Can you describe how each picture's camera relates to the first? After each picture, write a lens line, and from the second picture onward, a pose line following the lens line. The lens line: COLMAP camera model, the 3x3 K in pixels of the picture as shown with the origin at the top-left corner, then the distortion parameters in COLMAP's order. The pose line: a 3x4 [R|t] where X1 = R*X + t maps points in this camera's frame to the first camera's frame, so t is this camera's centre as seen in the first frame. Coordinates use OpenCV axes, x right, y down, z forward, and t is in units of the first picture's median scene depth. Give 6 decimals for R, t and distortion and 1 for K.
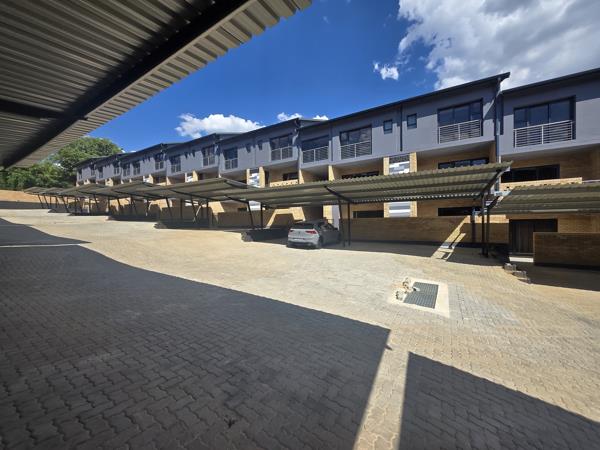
lens RADIAL K [[236.0, 0, 298.0], [0, 236.0, 223.8], [0, 0, 1]] dist [-0.002555, 0.002271]
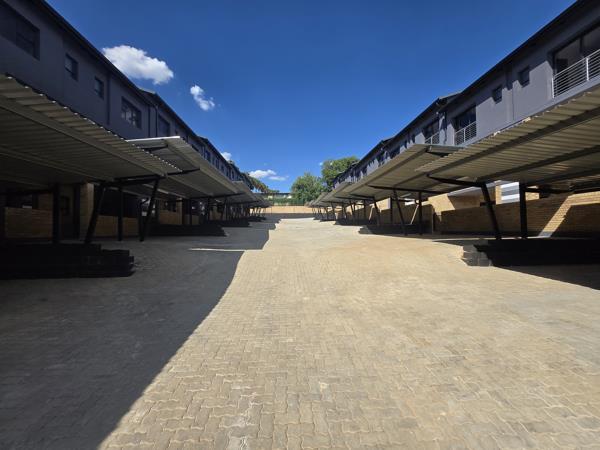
lens RADIAL K [[236.0, 0, 298.9], [0, 236.0, 226.0], [0, 0, 1]] dist [-0.002555, 0.002271]
pose [[0.572650, -0.013071, -0.819695, -0.018930], [0.008123, 0.999914, -0.010270, -0.000964], [0.819759, -0.000777, 0.572707, 0.265985]]
